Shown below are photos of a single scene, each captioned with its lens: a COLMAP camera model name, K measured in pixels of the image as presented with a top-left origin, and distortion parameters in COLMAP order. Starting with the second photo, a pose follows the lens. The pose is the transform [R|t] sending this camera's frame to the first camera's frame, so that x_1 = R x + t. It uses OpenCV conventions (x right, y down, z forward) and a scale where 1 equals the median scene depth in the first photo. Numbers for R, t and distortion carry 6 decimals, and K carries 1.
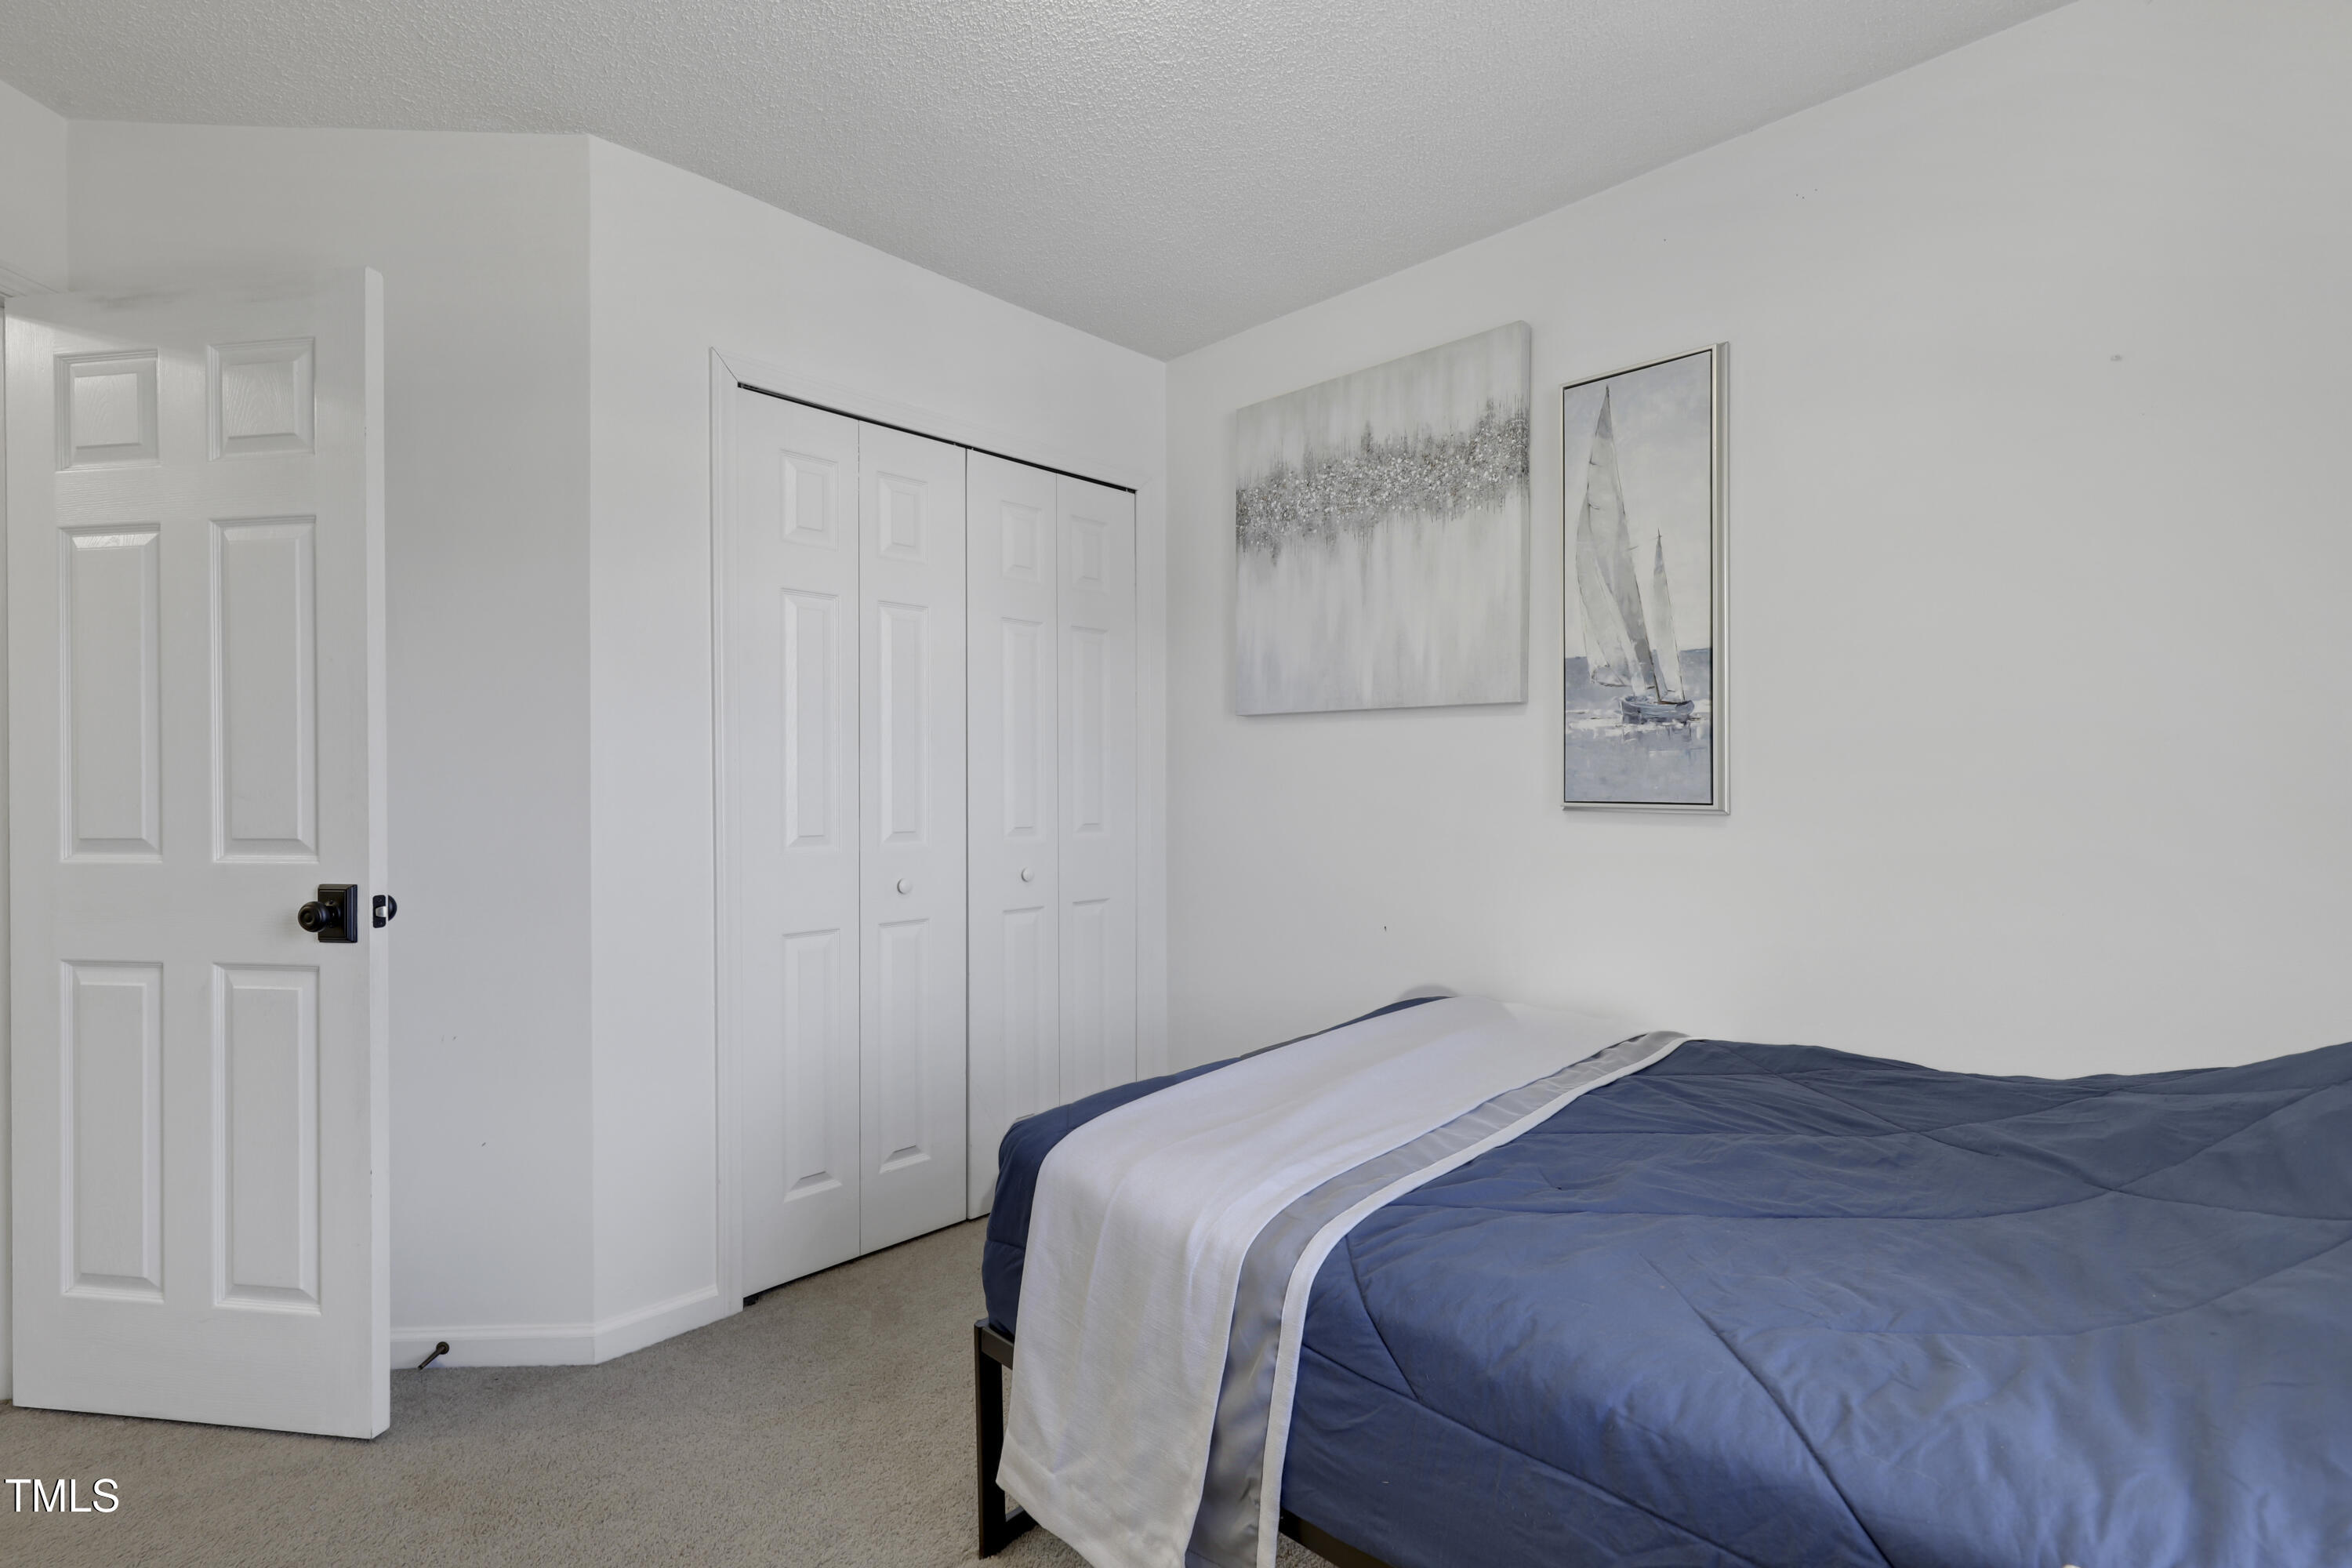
lens RADIAL K [[1075.3, 0, 1188.0], [0, 1075.3, 771.1], [0, 0, 1]] dist [-0.005145, 0.001697]
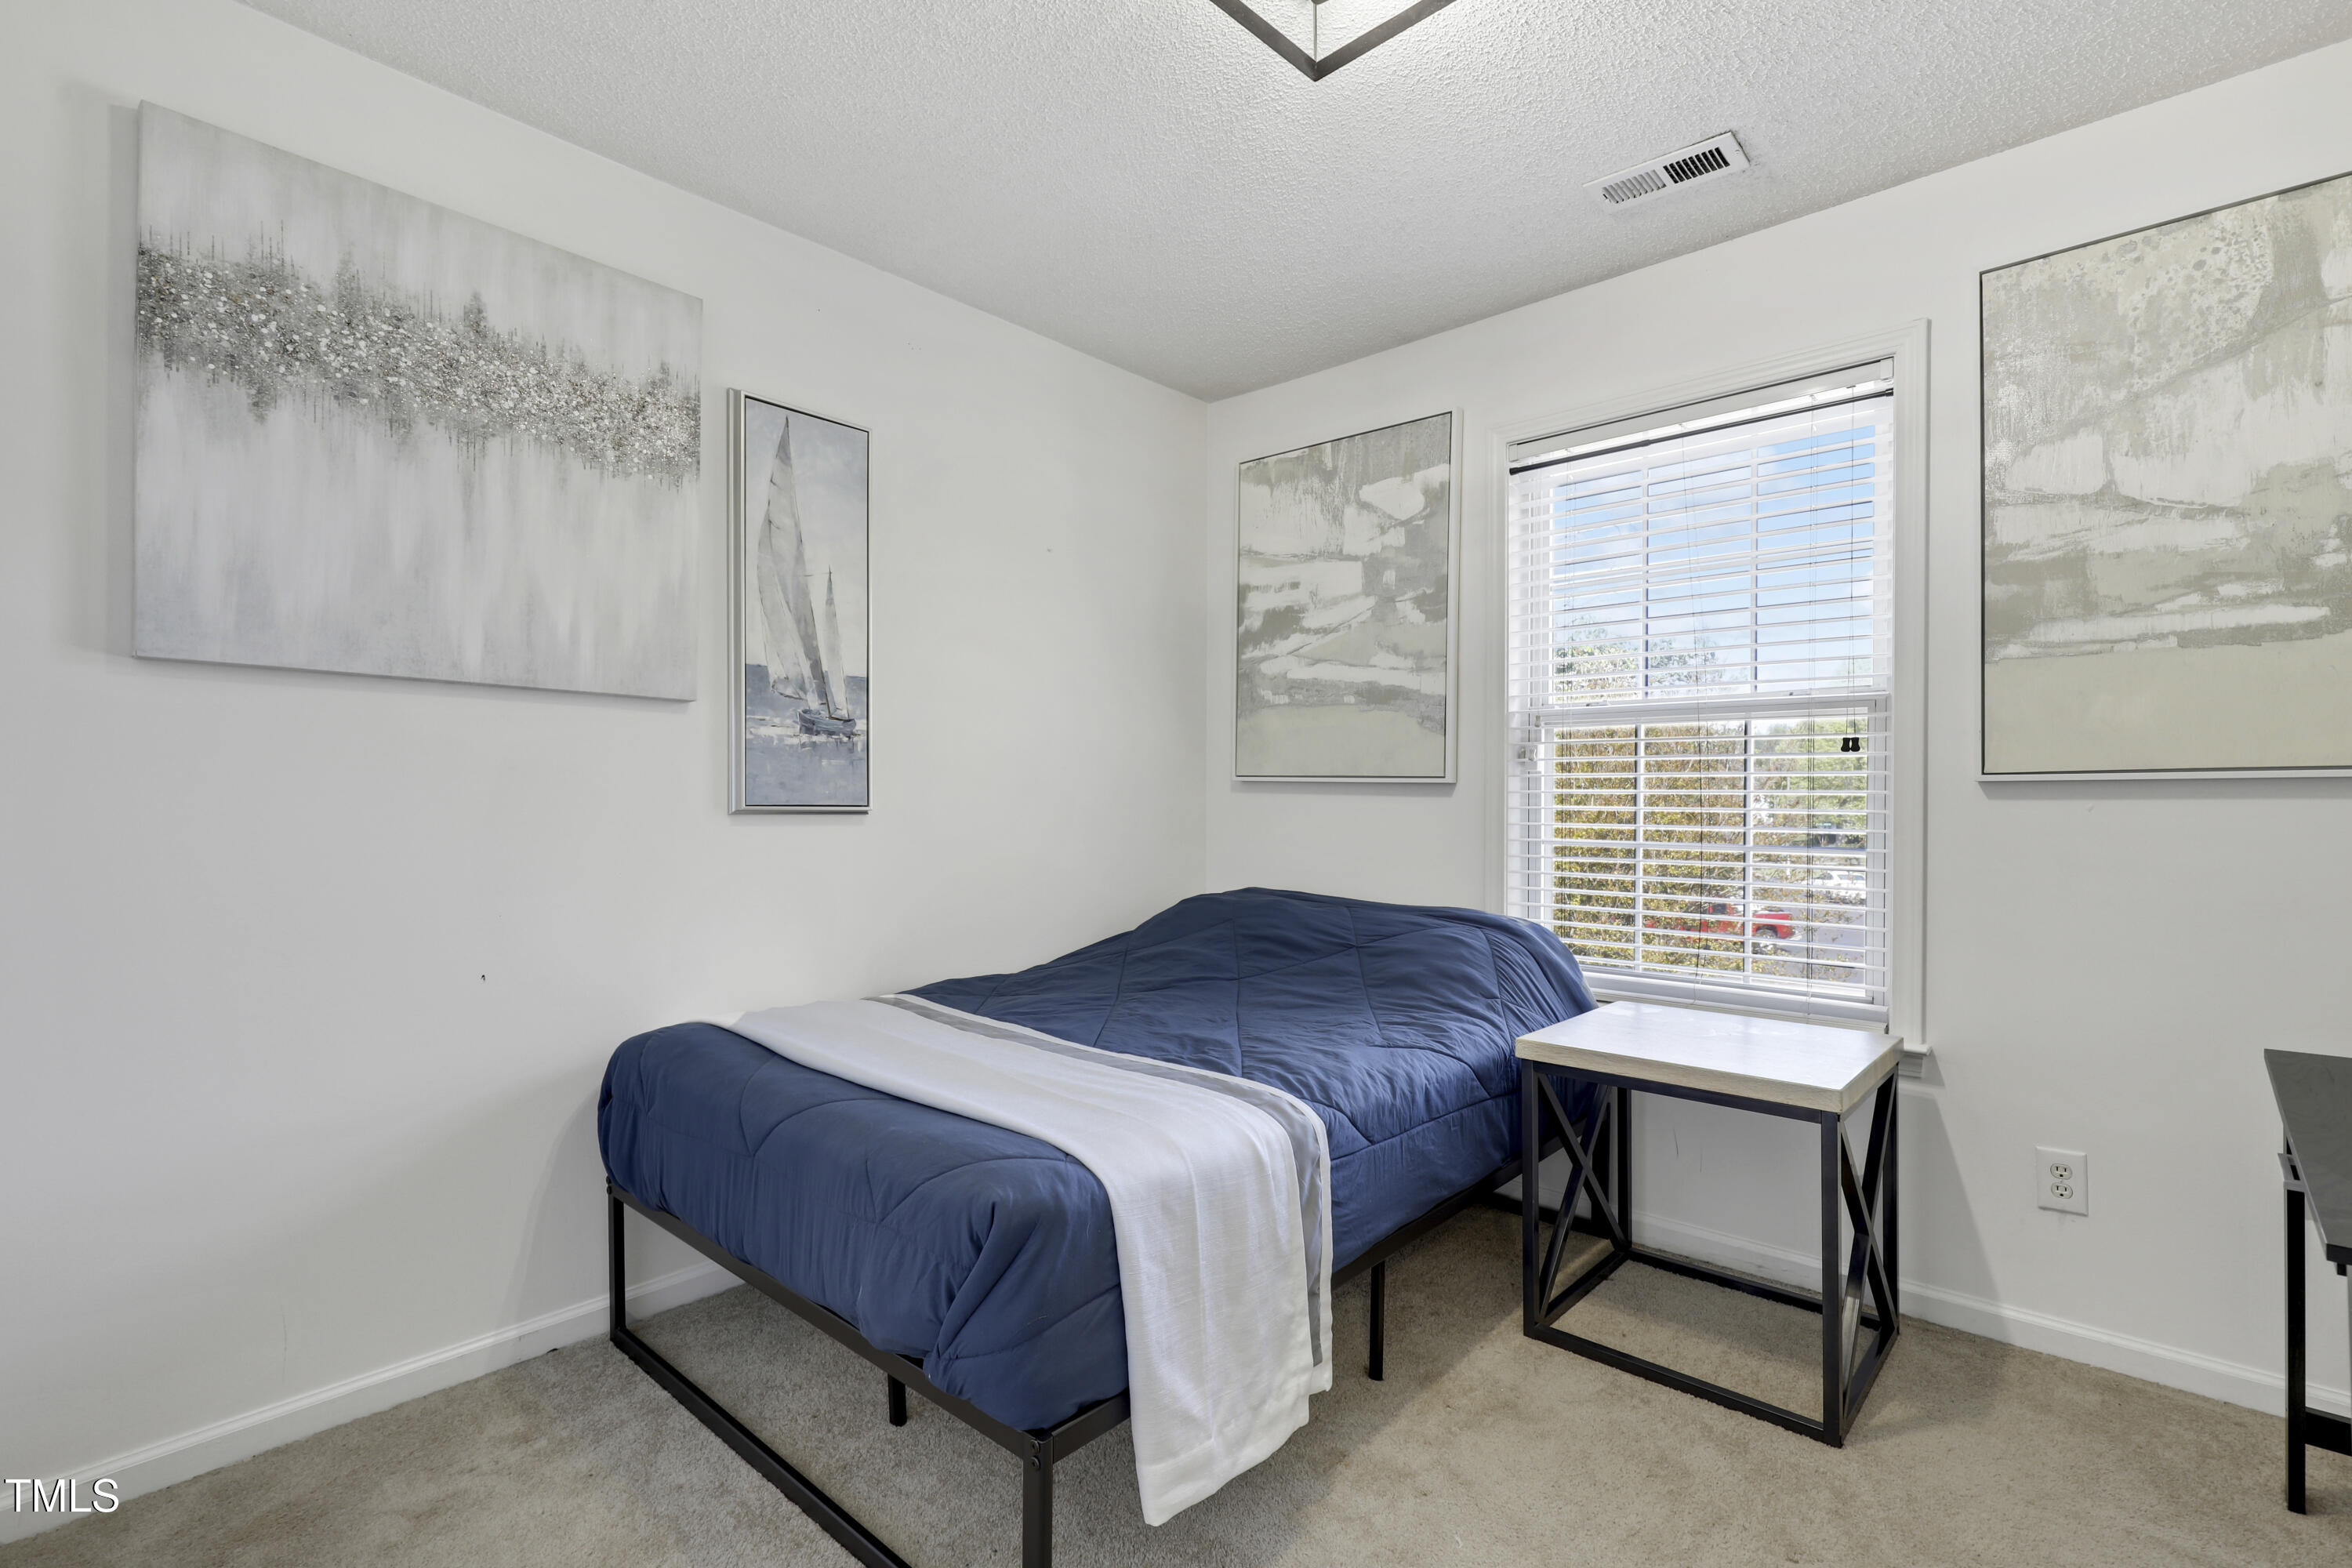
lens RADIAL K [[1075.3, 0, 1190.4], [0, 1075.3, 802.6], [0, 0, 1]] dist [-0.005145, 0.001697]
pose [[-0.039996, -0.000940, 0.999199, -0.689802], [-0.017136, 0.999853, 0.000255, 0.018976], [-0.999053, -0.017112, -0.040006, 0.628987]]
